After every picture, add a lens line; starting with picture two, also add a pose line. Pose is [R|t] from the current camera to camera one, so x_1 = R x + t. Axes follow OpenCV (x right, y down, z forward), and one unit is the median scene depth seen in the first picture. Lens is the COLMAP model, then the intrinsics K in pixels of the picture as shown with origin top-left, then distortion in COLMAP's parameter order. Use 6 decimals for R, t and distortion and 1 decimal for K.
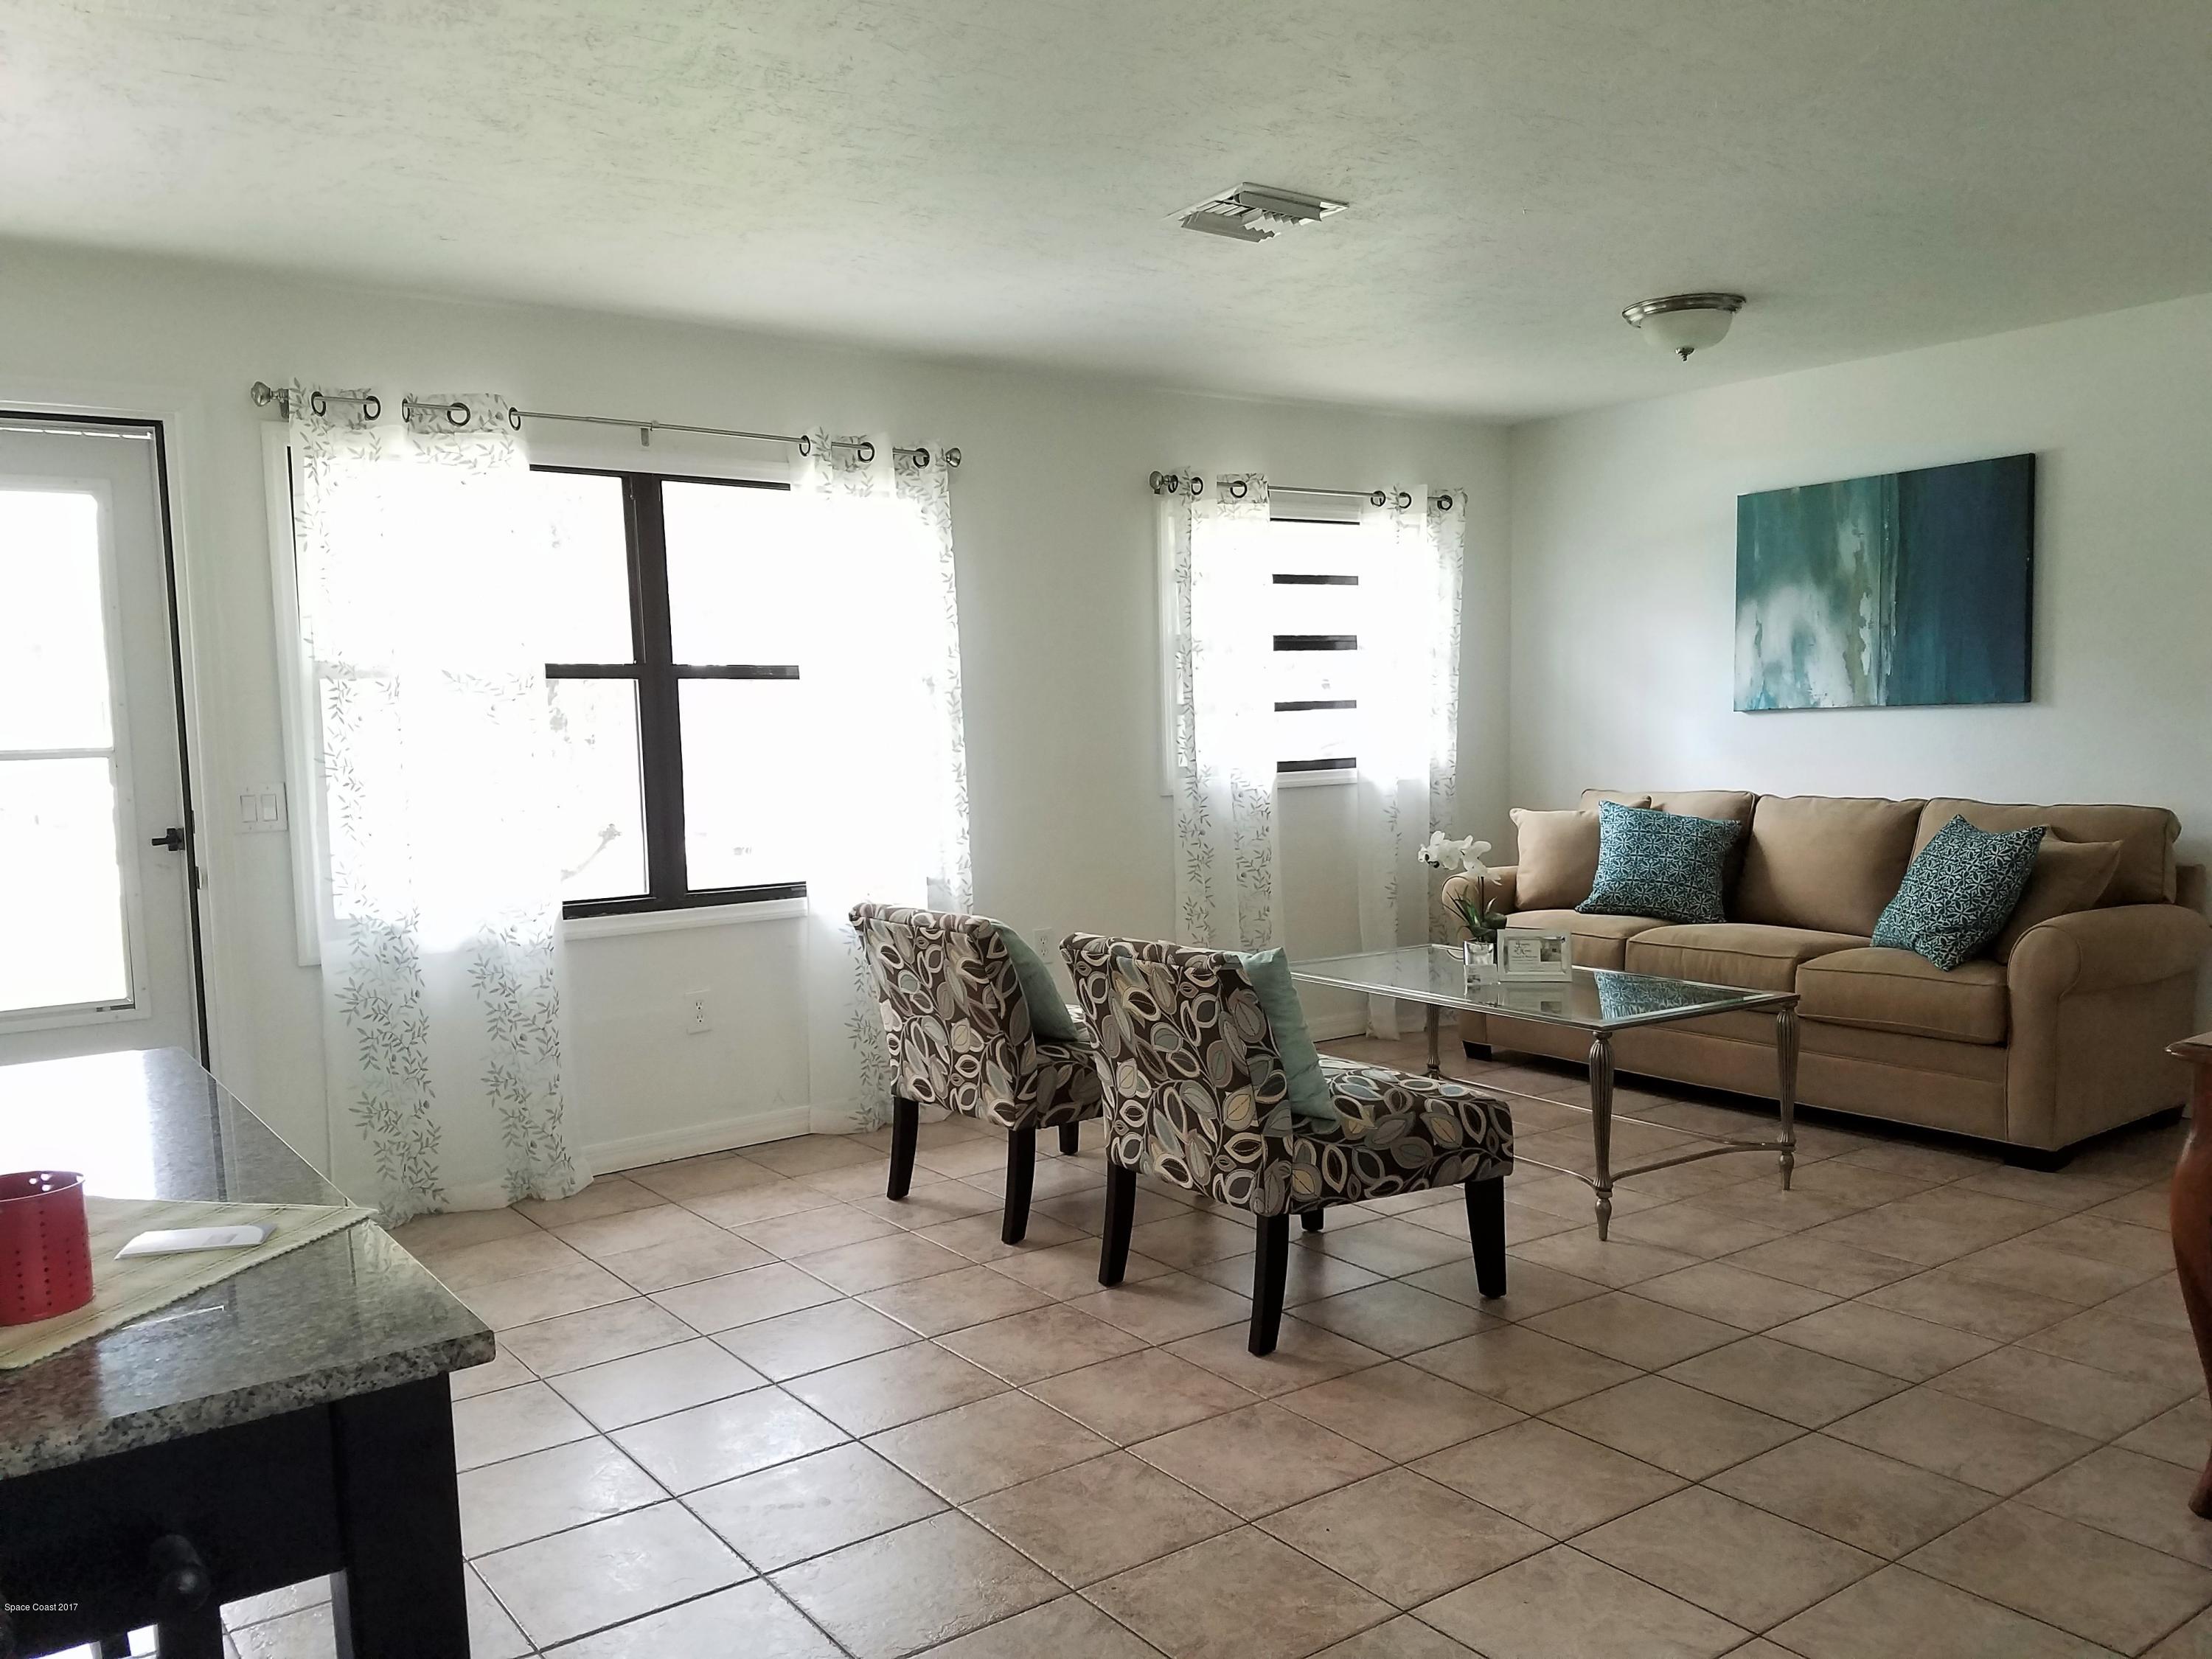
lens RADIAL K [[1751.5, 0, 1106.0], [0, 1751.5, 829.5], [0, 0, 1]] dist [0.058684, -0.002420]
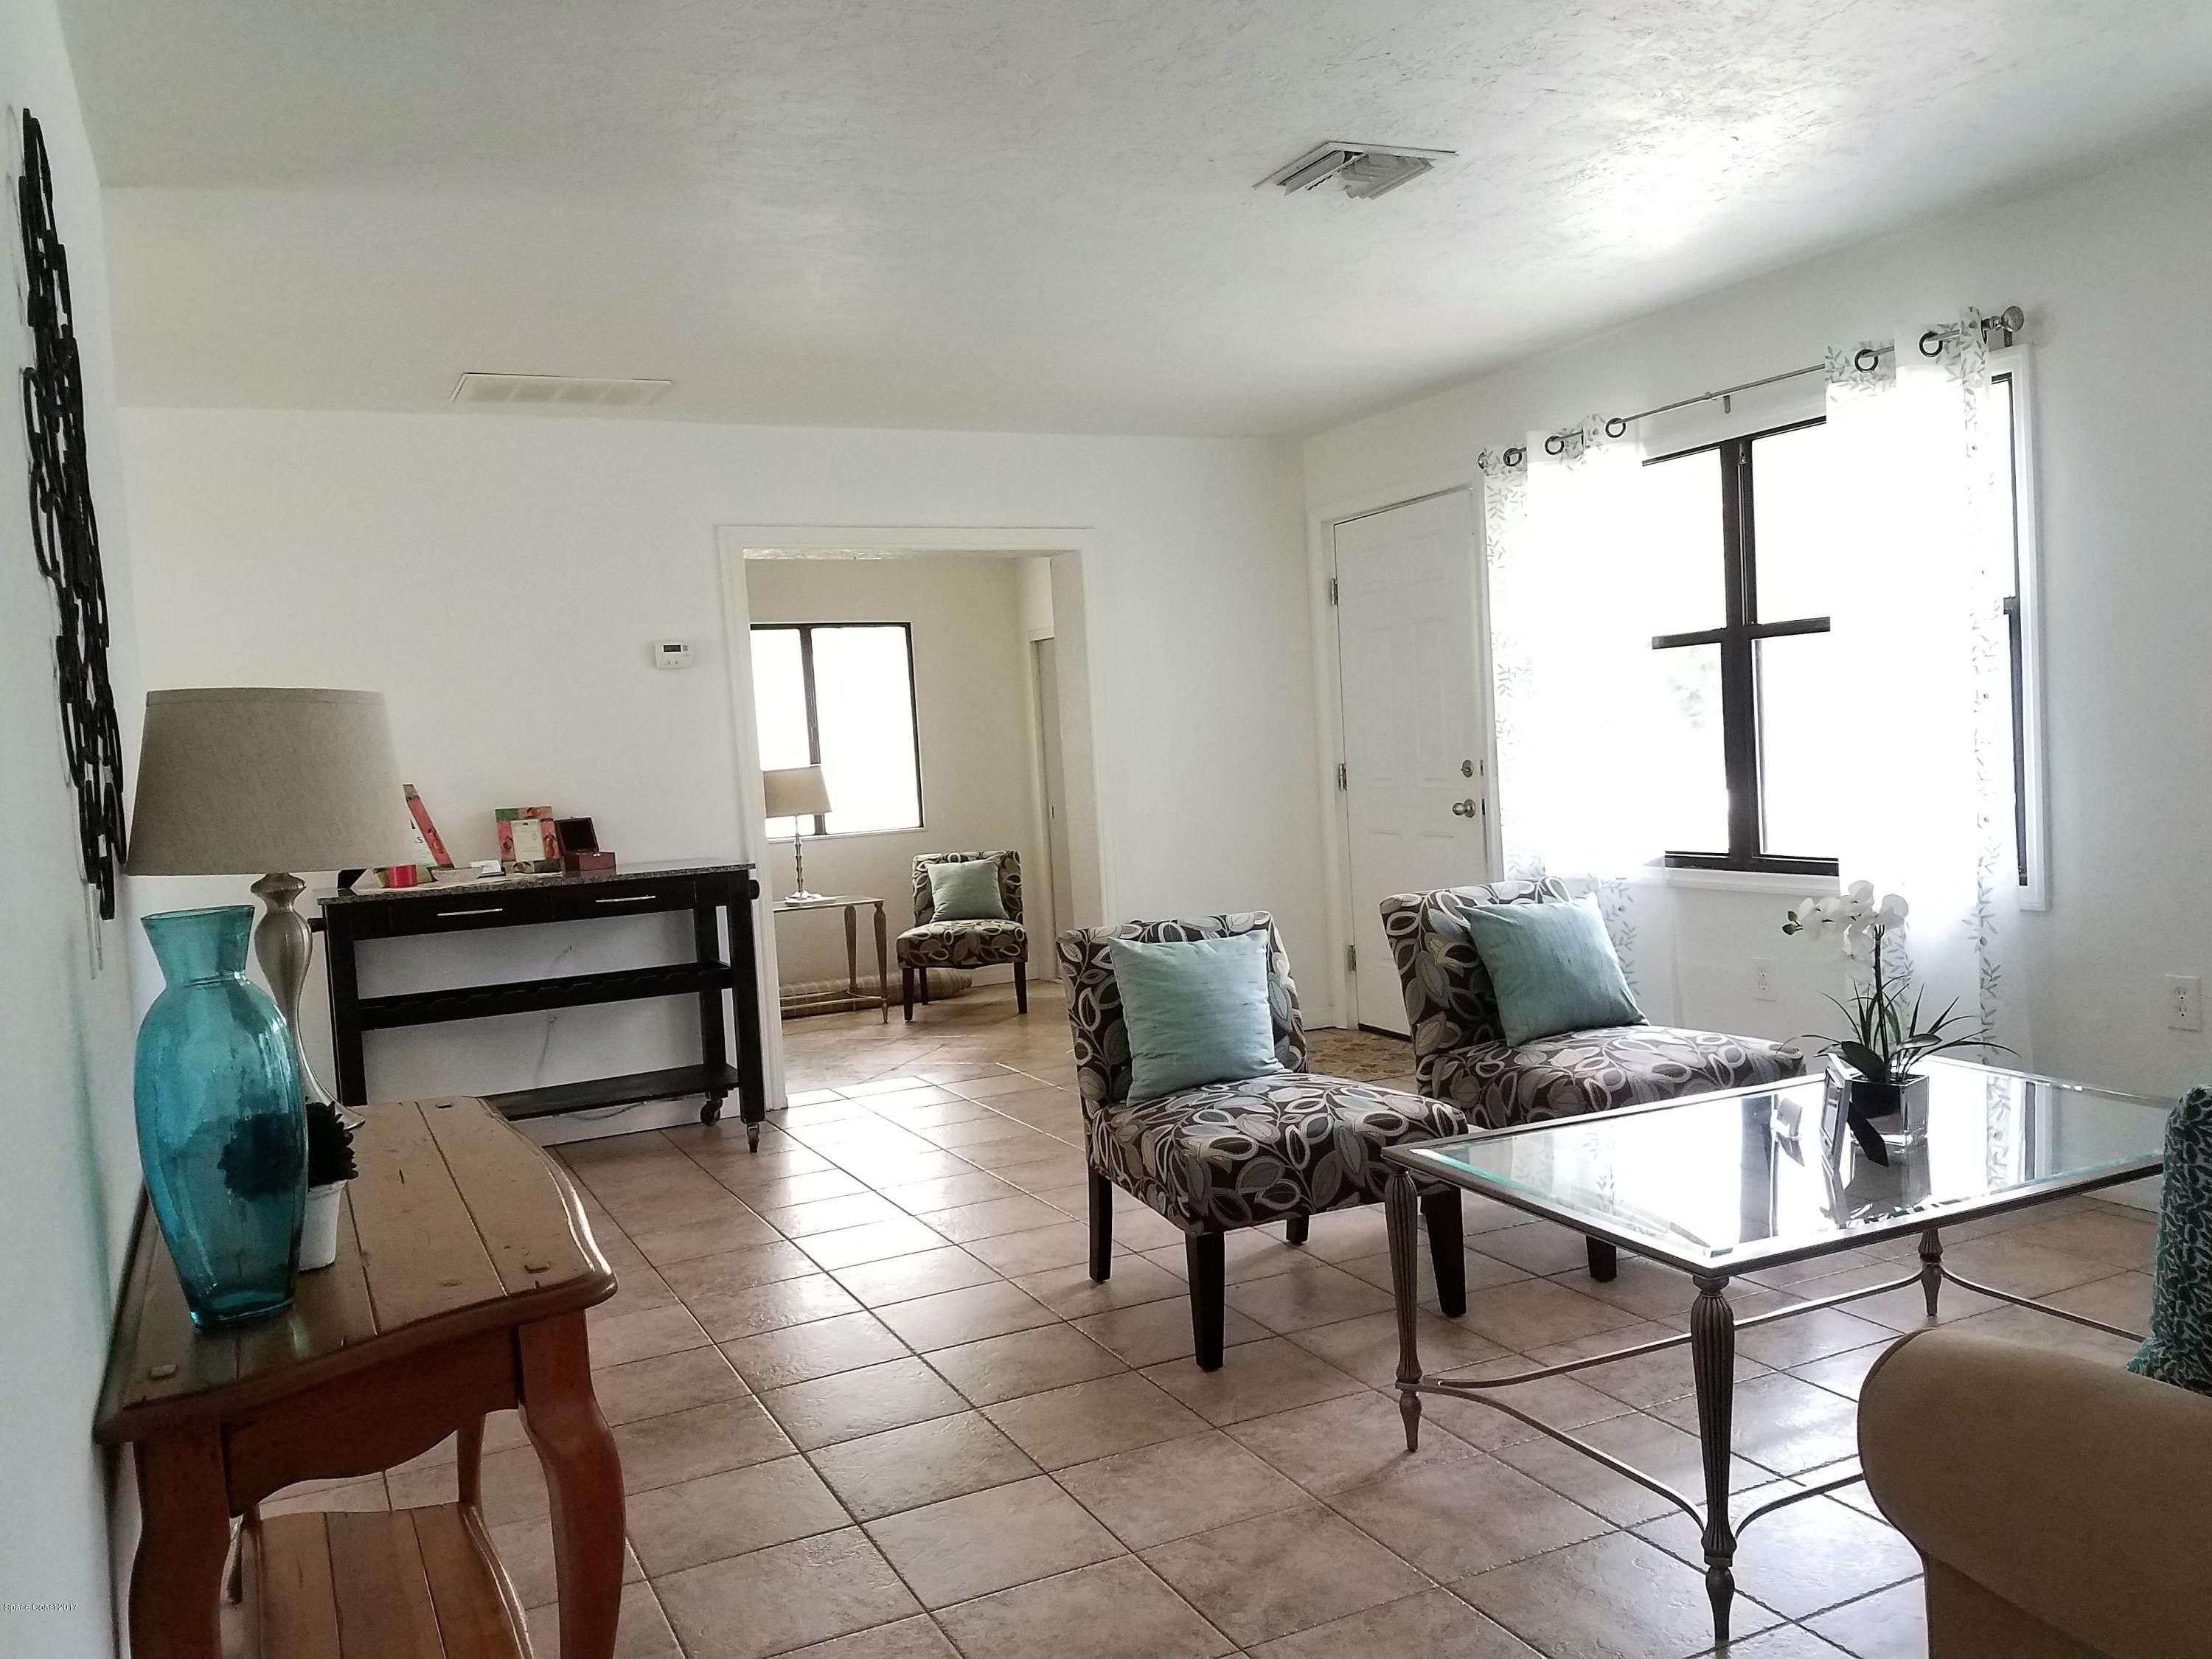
lens RADIAL K [[1751.5, 0, 1106.0], [0, 1751.5, 829.5], [0, 0, 1]] dist [0.058684, -0.002420]
pose [[-0.157912, 0.085053, -0.983783, 0.808218], [0.001730, 0.996306, 0.085858, -0.066199], [0.987452, 0.011856, -0.157476, 0.806487]]
